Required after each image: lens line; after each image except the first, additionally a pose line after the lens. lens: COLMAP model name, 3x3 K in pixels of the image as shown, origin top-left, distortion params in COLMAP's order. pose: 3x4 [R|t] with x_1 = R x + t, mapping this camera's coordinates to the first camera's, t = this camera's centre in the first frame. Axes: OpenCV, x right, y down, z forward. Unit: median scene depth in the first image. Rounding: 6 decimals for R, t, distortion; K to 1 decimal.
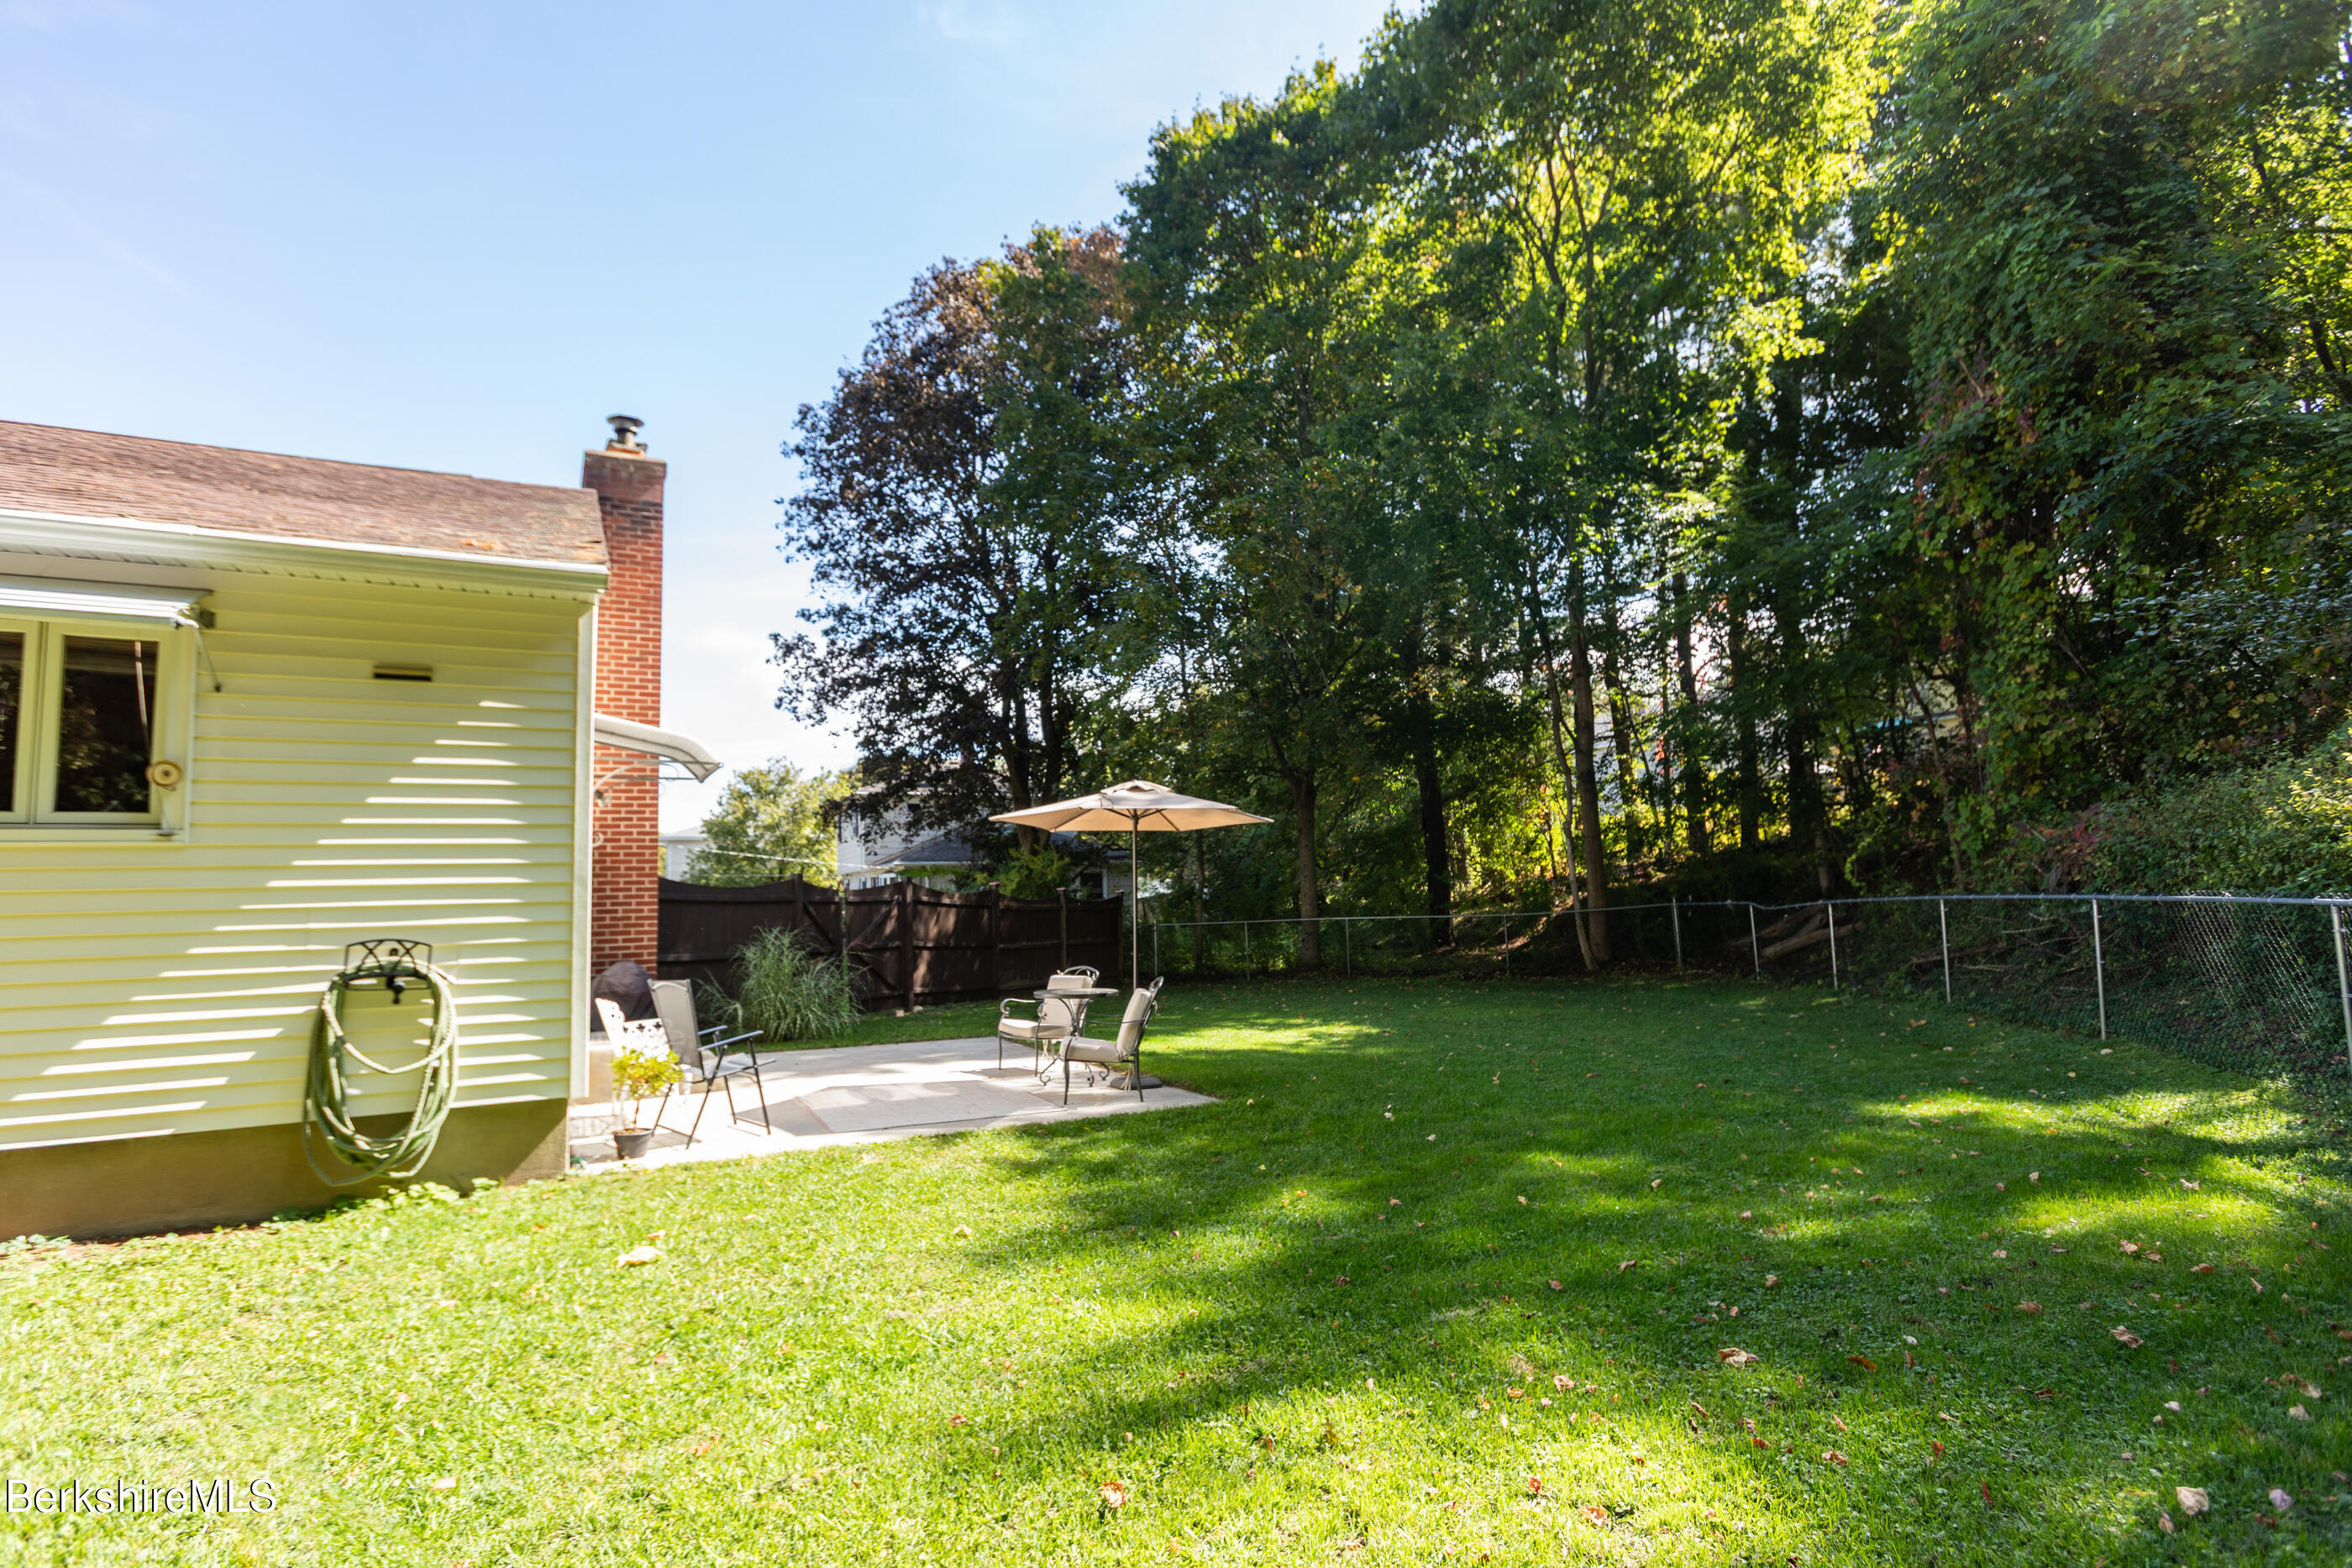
lens RADIAL K [[1135.1, 0, 1144.5], [0, 1135.1, 784.8], [0, 0, 1]] dist [-0.015336, 0.010845]
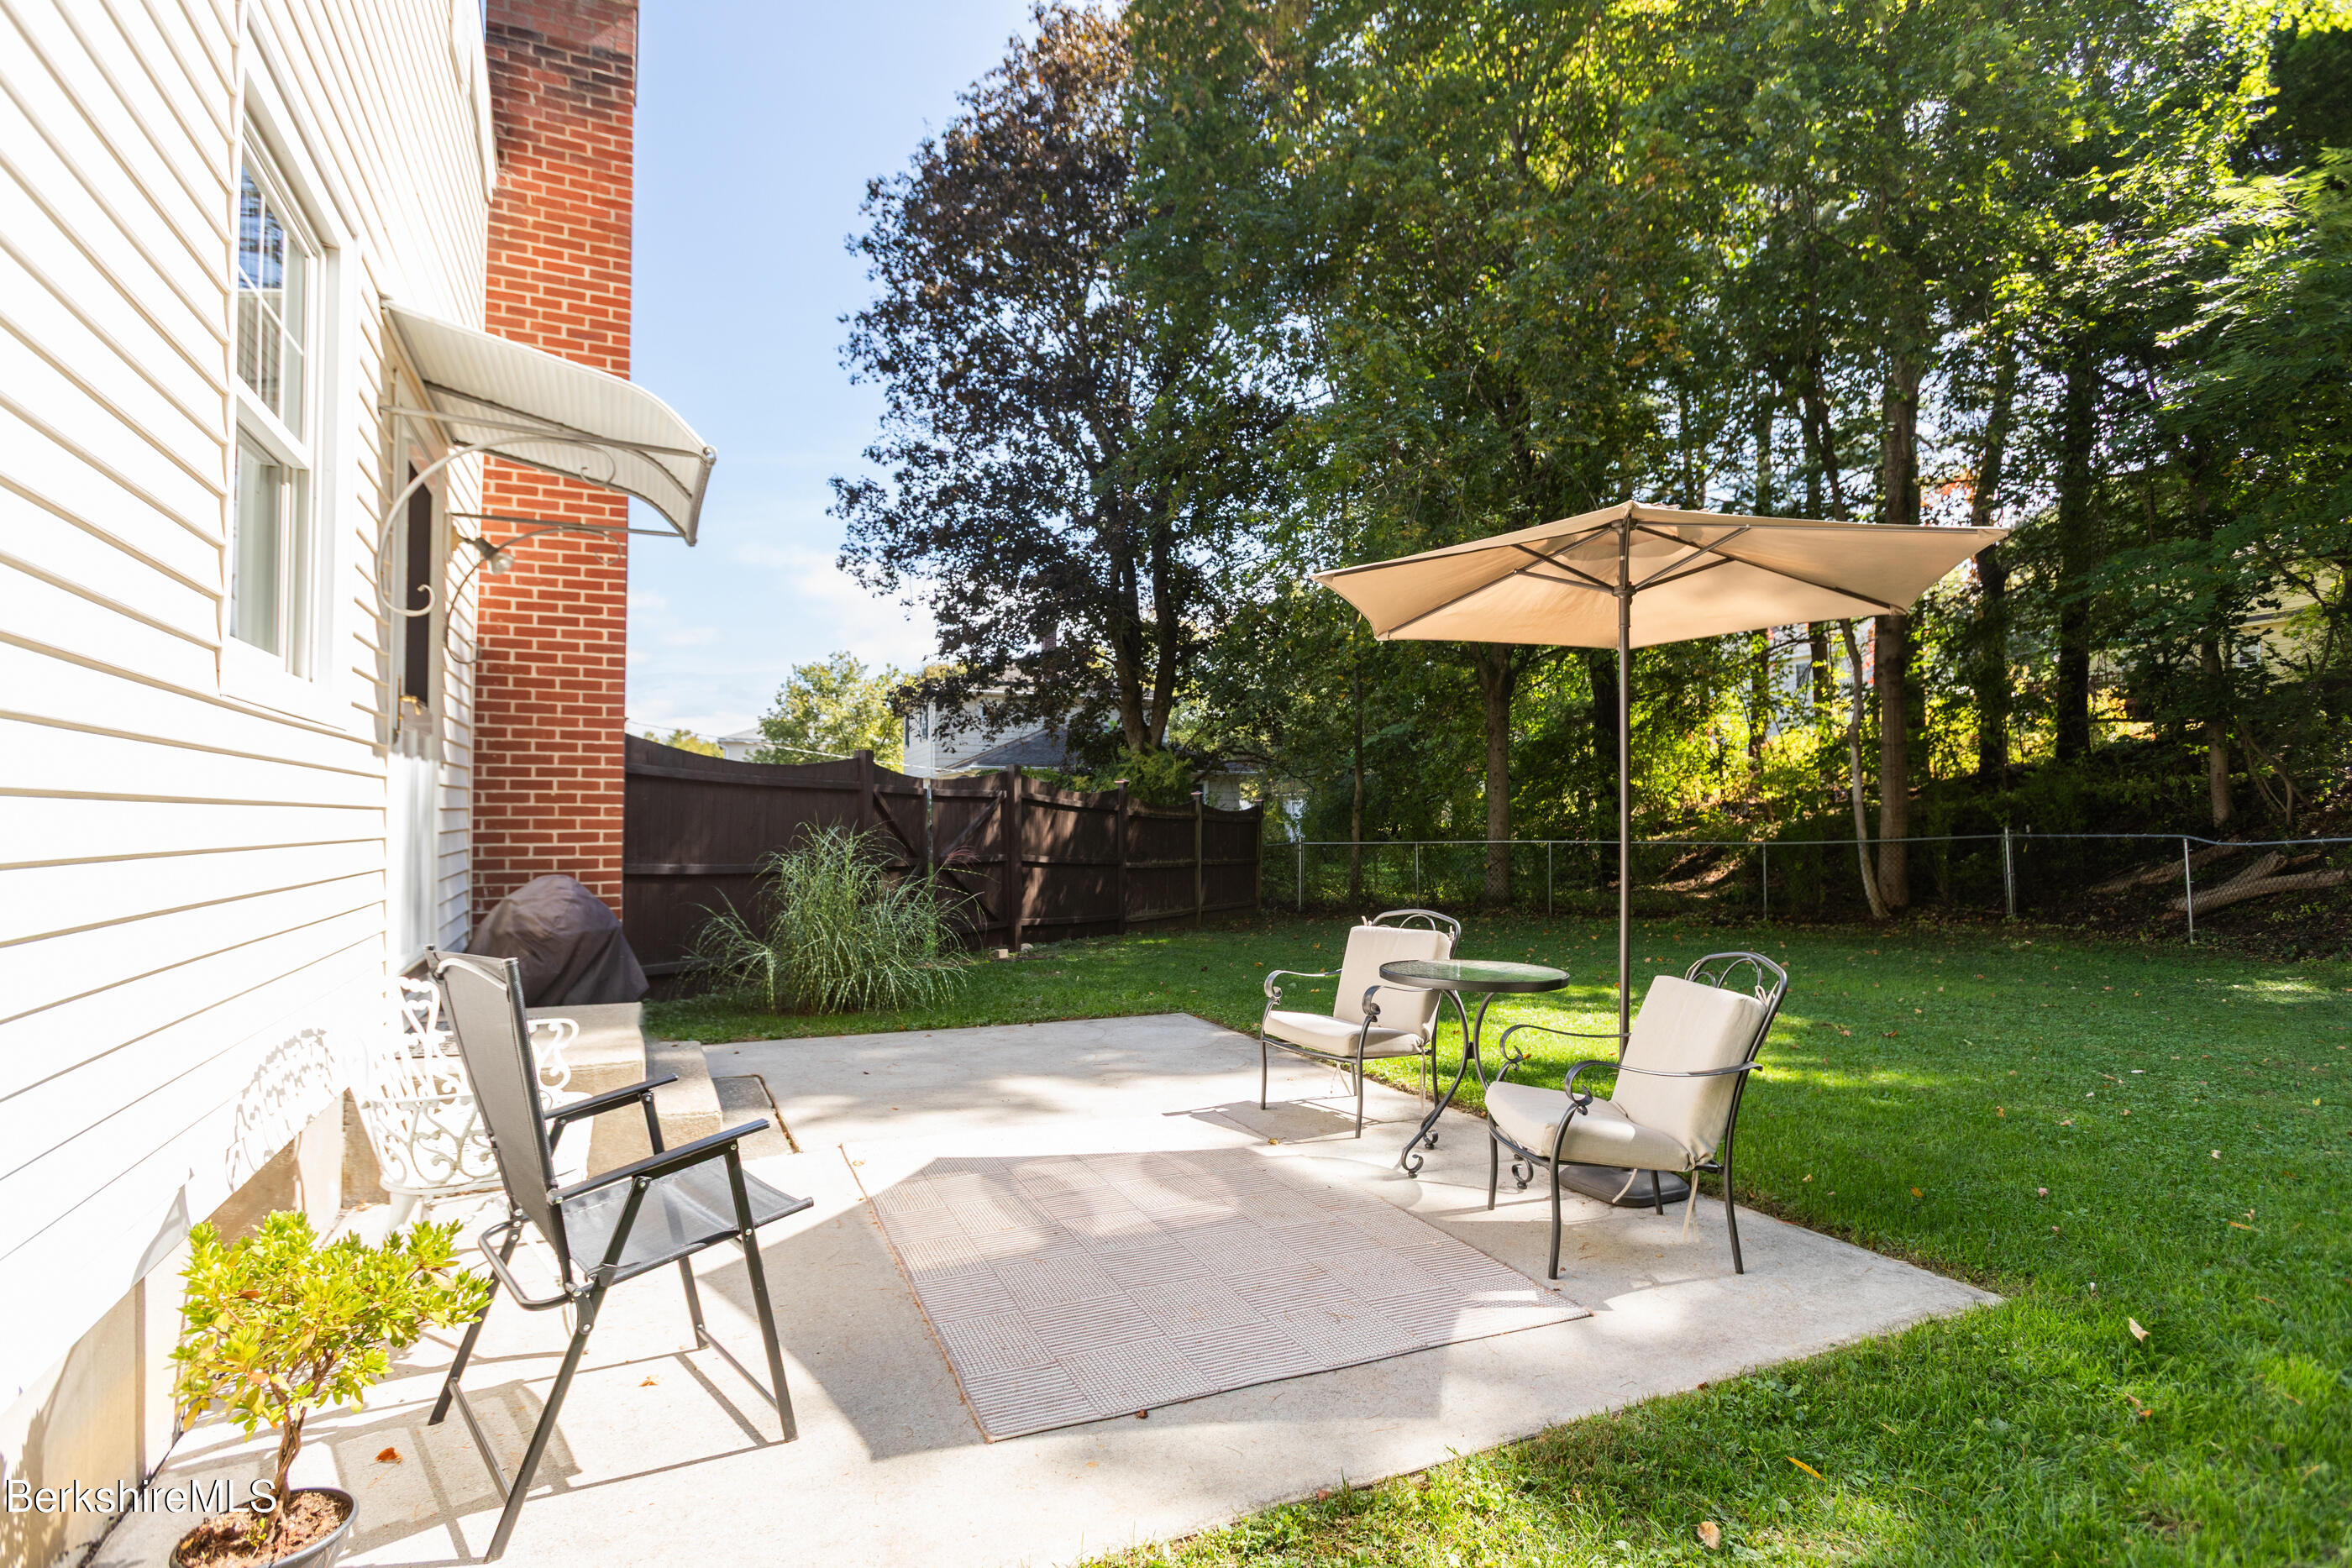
lens RADIAL K [[1135.1, 0, 1157.8], [0, 1135.1, 784.9], [0, 0, 1]] dist [-0.015336, 0.010845]
pose [[0.998864, 0.026581, -0.039538, -0.089717], [-0.023759, 0.997249, 0.070218, 0.040532], [0.041296, -0.069199, 0.996748, 0.284020]]
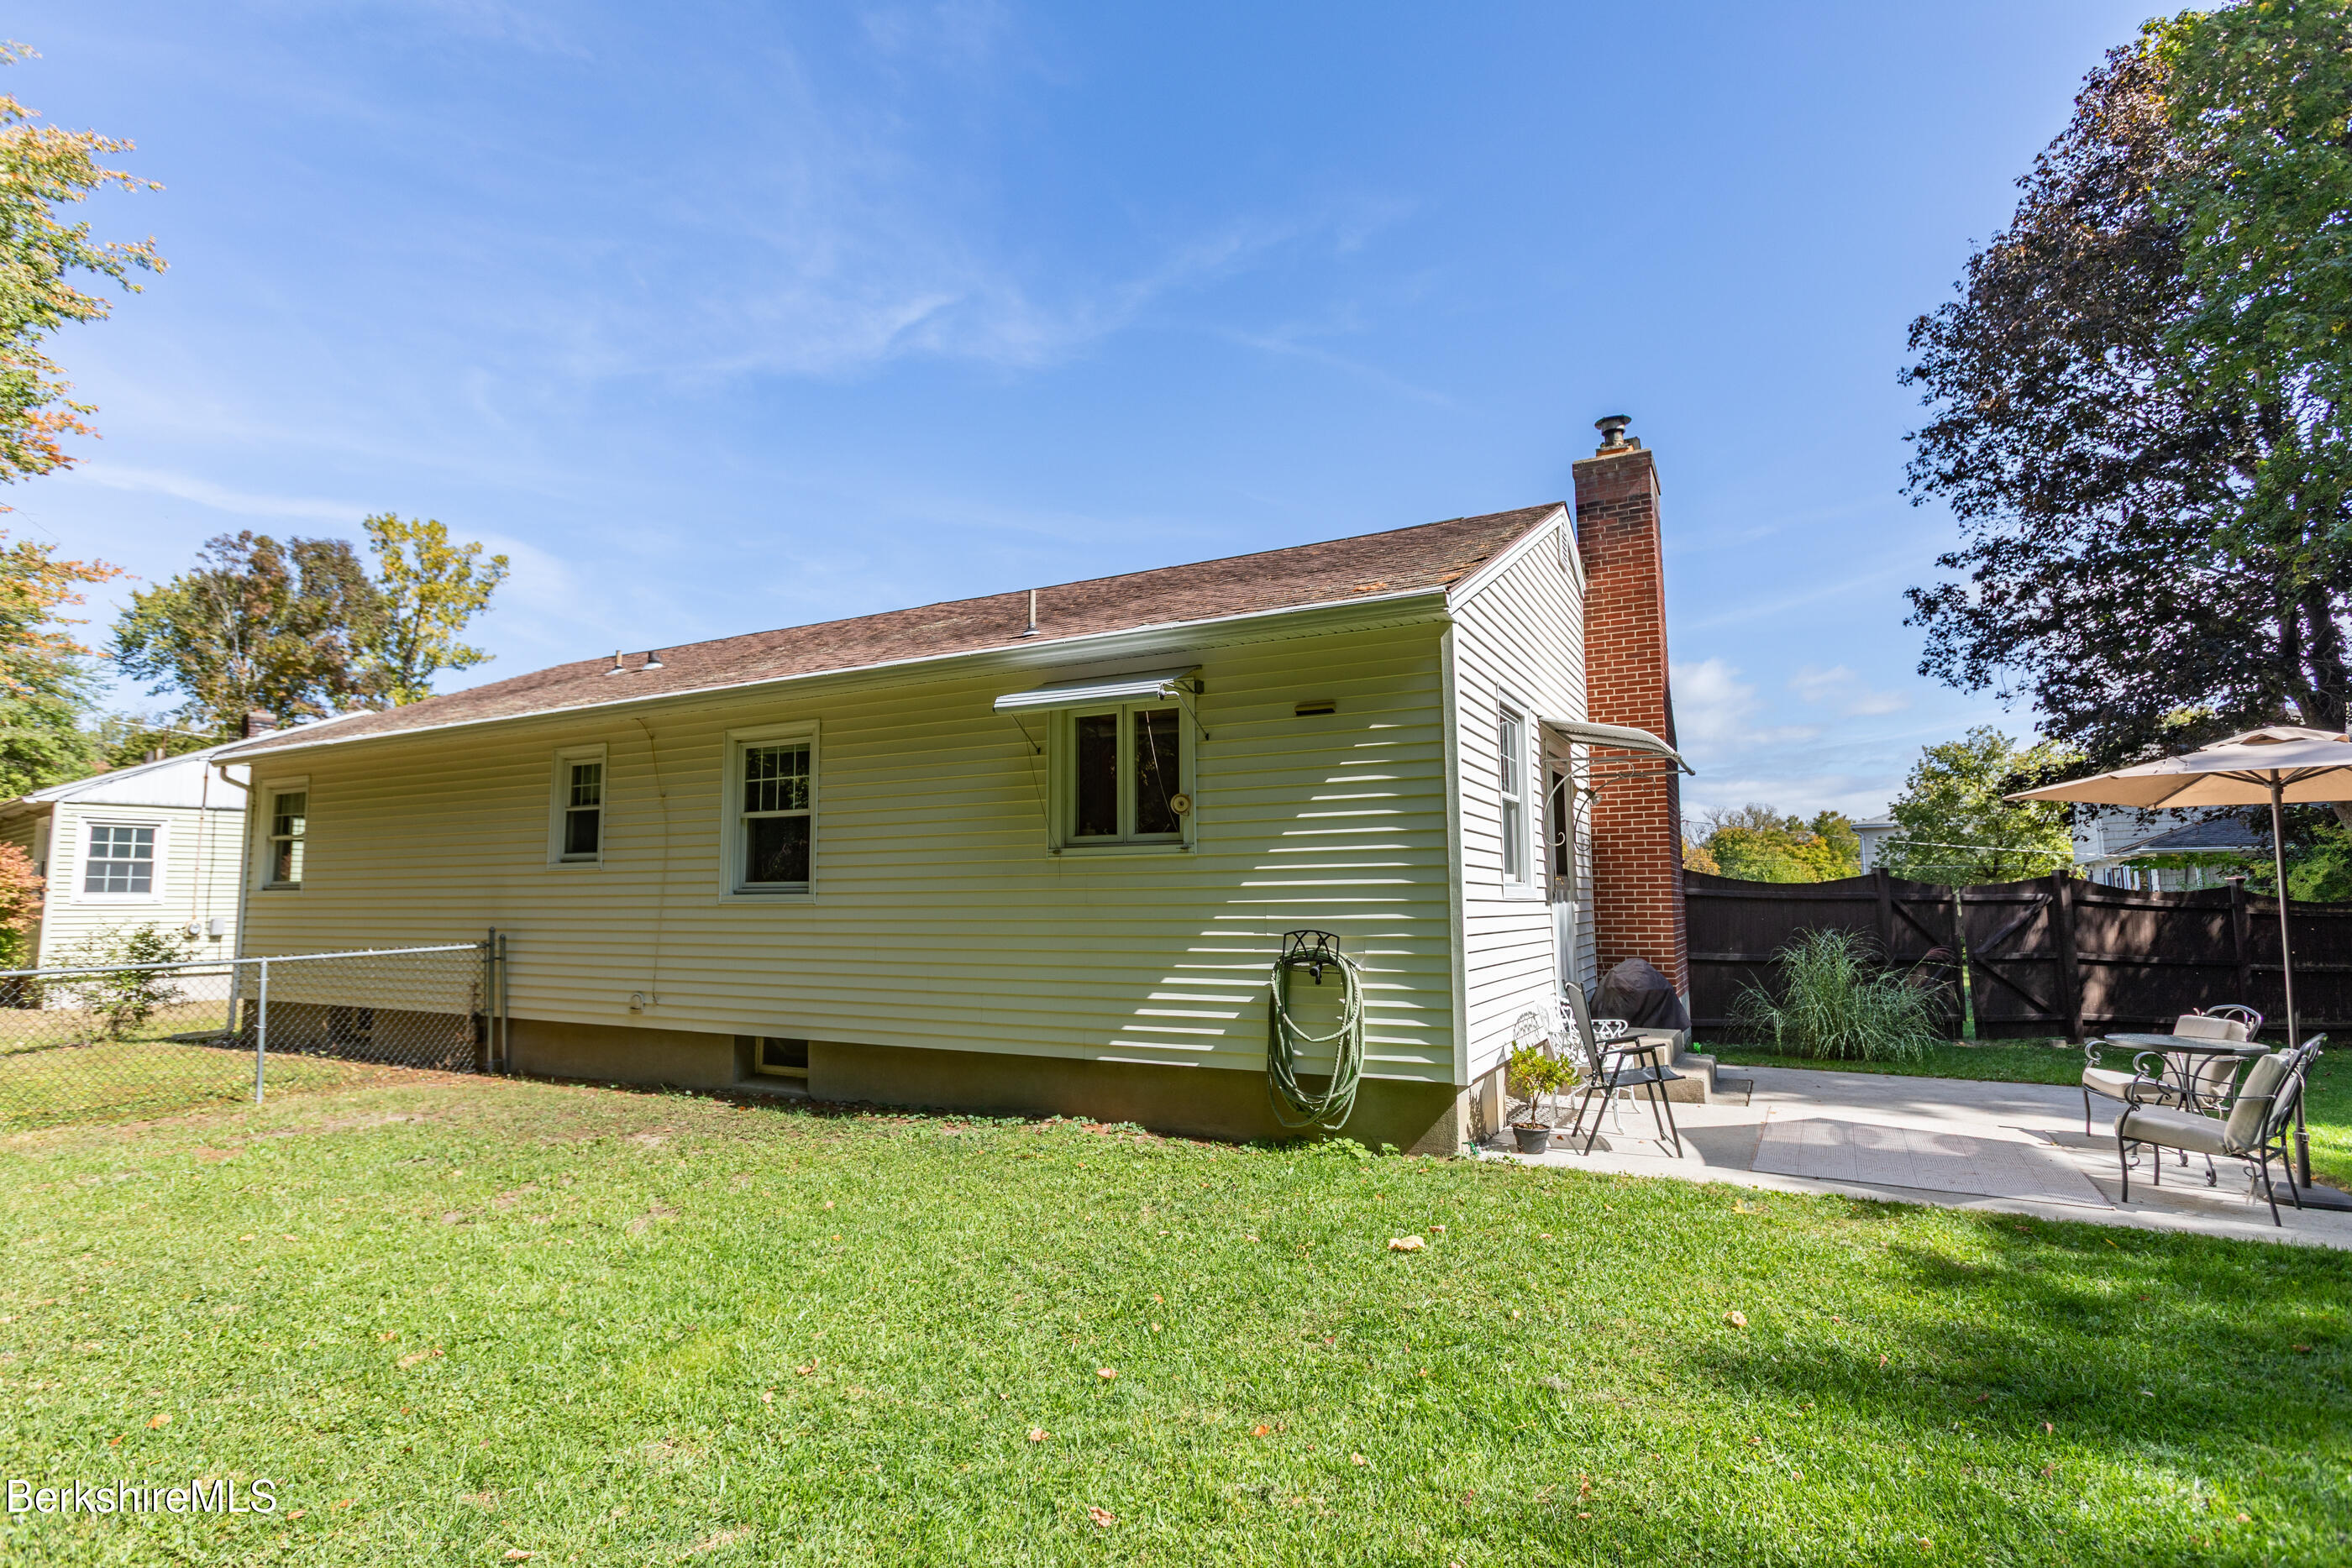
lens RADIAL K [[1135.1, 0, 1188.4], [0, 1135.1, 785.6], [0, 0, 1]] dist [-0.015336, 0.010845]
pose [[0.575757, -0.062851, -0.815202, 0.082777], [0.070168, 0.997161, -0.027322, 0.002000], [0.814604, -0.041470, 0.578532, 0.063290]]
